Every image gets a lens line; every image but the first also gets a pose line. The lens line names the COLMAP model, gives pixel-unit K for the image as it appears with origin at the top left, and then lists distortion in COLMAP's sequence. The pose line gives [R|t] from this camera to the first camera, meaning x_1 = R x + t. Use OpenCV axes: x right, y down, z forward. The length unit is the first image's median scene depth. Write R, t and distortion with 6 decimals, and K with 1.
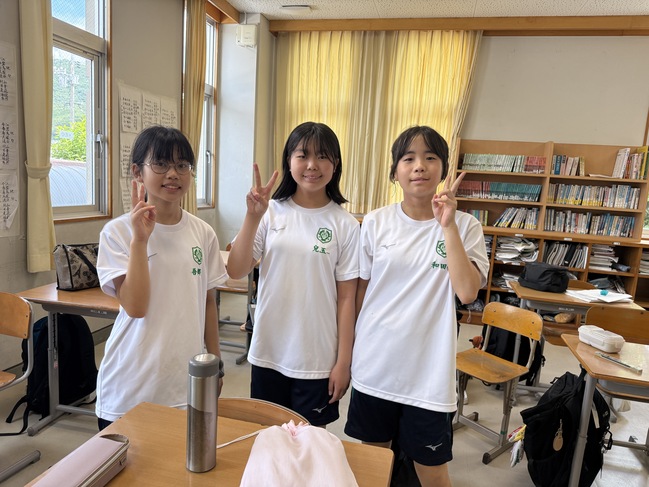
lens RADIAL K [[464.1, 0, 322.2], [0, 464.1, 243.2], [0, 0, 1]] dist [0.046496, -0.044092]
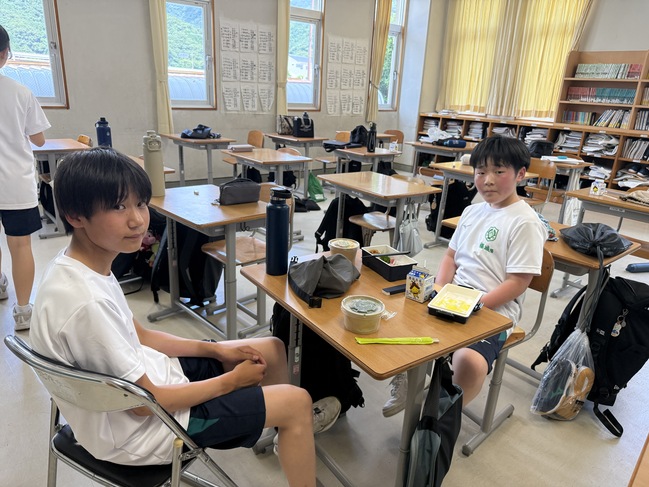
lens RADIAL K [[464.1, 0, 326.5], [0, 464.1, 242.5], [0, 0, 1]] dist [0.046496, -0.044092]
pose [[0.803738, 0.169672, -0.570277, 0.582428], [-0.080067, 0.980602, 0.178911, 0.103835], [0.589571, -0.098137, 0.801733, -0.440771]]
